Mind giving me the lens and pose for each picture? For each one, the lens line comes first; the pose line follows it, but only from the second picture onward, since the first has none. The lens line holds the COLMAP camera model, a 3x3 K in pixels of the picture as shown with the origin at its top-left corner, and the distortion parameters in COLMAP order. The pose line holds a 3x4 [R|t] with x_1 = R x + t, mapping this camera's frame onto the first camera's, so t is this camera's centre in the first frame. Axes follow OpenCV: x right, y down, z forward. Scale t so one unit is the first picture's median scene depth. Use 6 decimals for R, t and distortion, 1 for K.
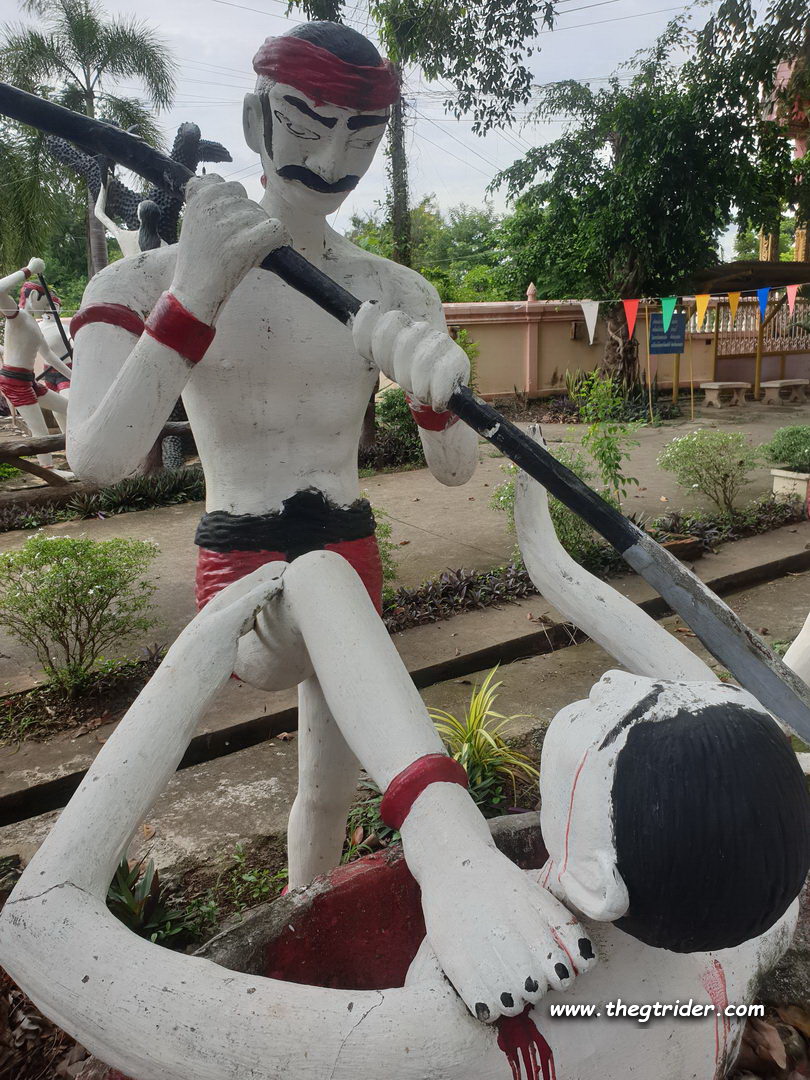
lens RADIAL K [[841.3, 0, 407.8], [0, 841.3, 521.3], [0, 0, 1]] dist [-0.003206, 0.045072]
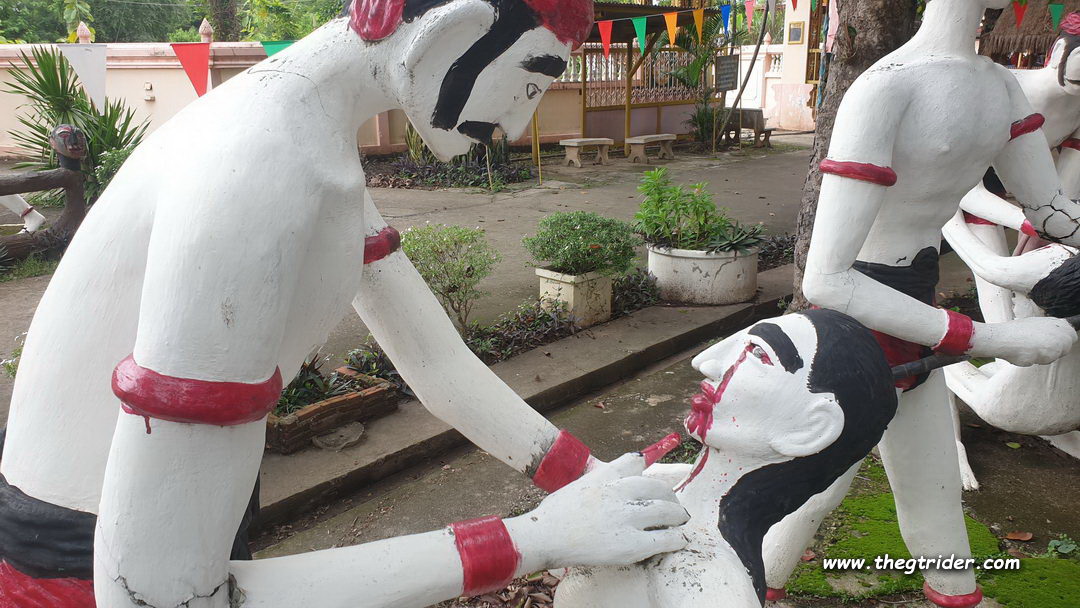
lens RADIAL K [[838.0, 0, 535.9], [0, 838.0, 306.5], [0, 0, 1]] dist [0.031562, -0.014030]
pose [[0.978623, -0.042101, 0.201306, 0.130959], [0.032418, 0.998164, 0.051158, -0.031314], [-0.203090, -0.043539, 0.978192, 0.115554]]
